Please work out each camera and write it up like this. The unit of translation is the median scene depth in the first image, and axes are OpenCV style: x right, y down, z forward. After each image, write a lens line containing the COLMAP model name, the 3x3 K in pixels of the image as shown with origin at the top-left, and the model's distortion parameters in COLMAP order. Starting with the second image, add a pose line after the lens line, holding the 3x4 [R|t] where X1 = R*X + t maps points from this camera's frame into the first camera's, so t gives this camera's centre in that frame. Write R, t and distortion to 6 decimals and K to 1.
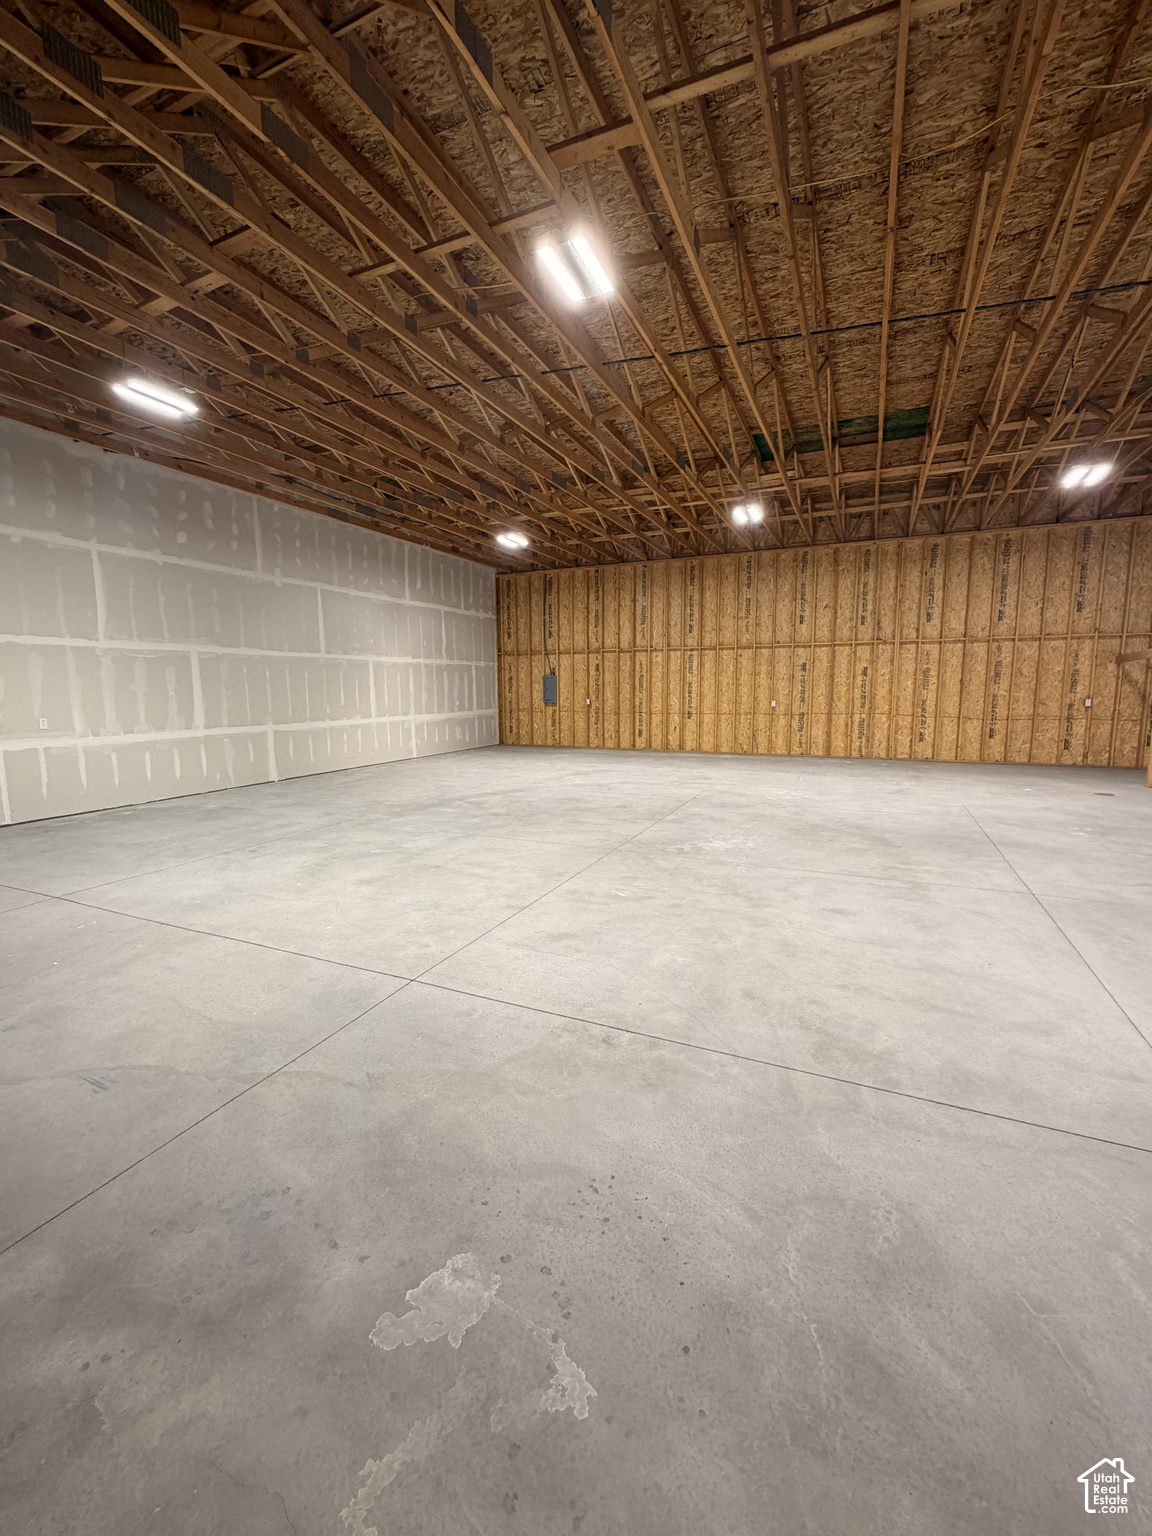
lens RADIAL K [[628.7, 0, 577.9], [0, 628.7, 773.8], [0, 0, 1]] dist [0.002267, 0.000075]
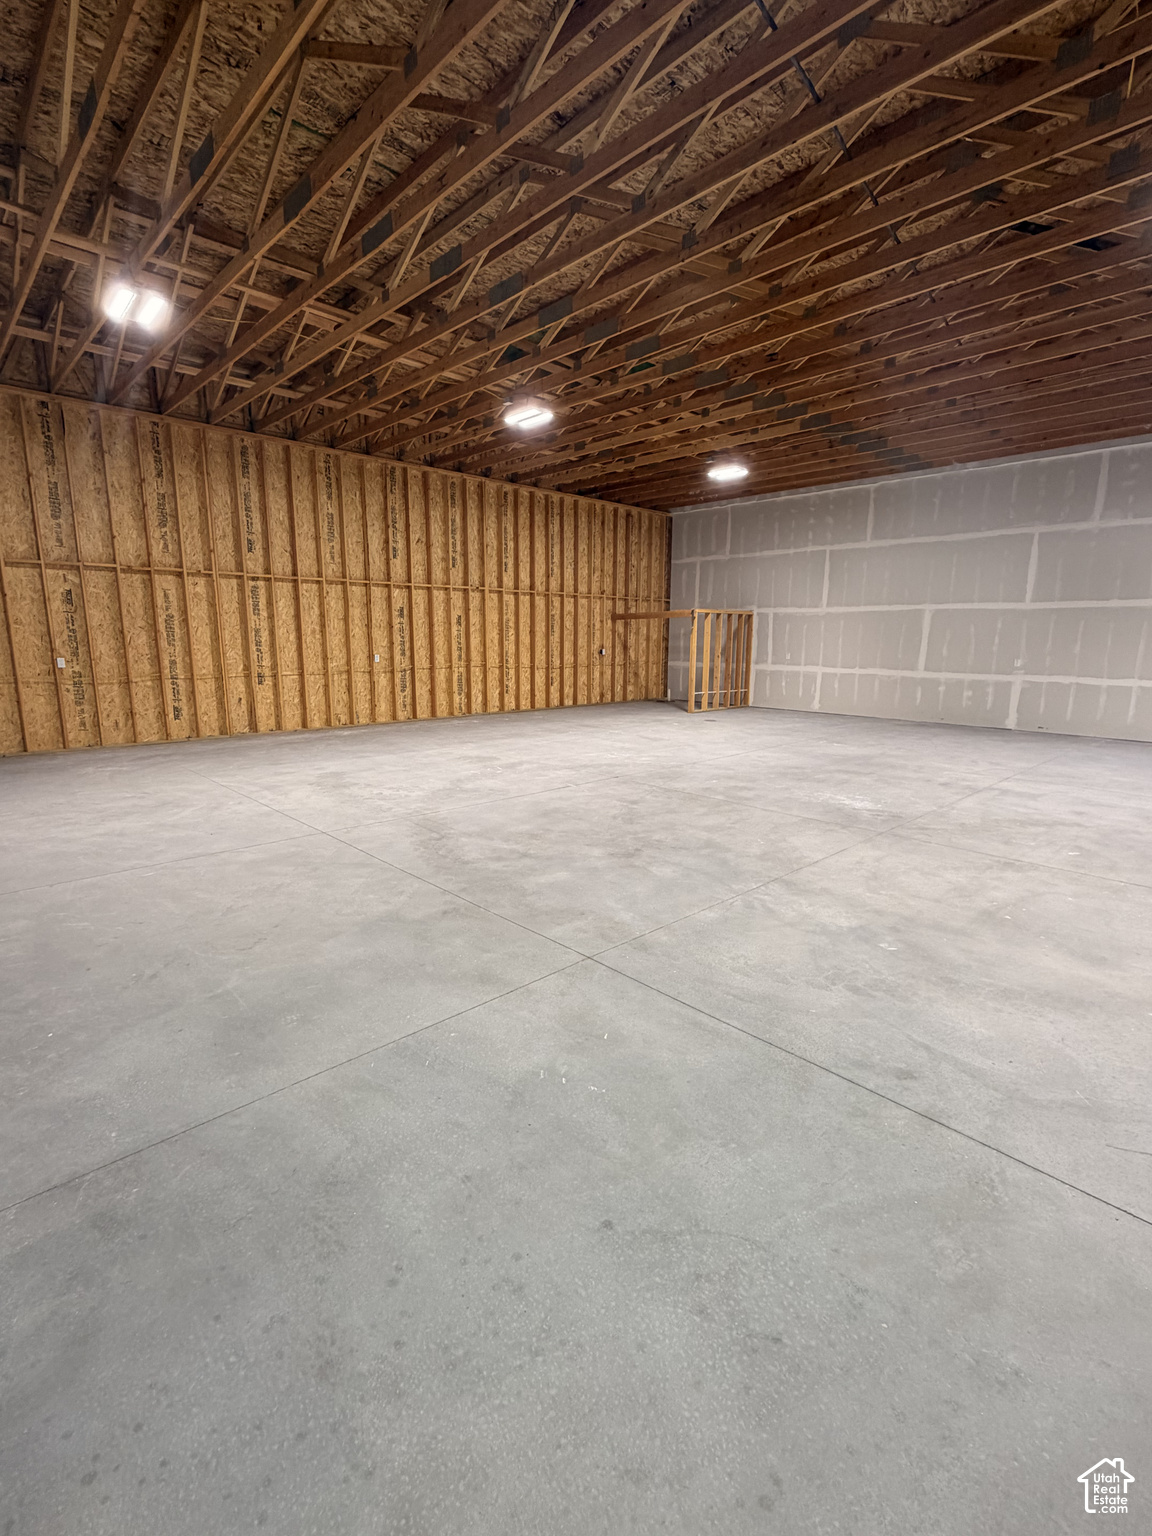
lens RADIAL K [[704.7, 0, 576.9], [0, 704.7, 763.7], [0, 0, 1]] dist [0.000696, 0.000226]
pose [[0.372224, -0.158759, 0.914464, -0.480208], [0.119519, 0.985258, 0.122400, -0.069226], [-0.920415, 0.063736, 0.385712, 0.510580]]
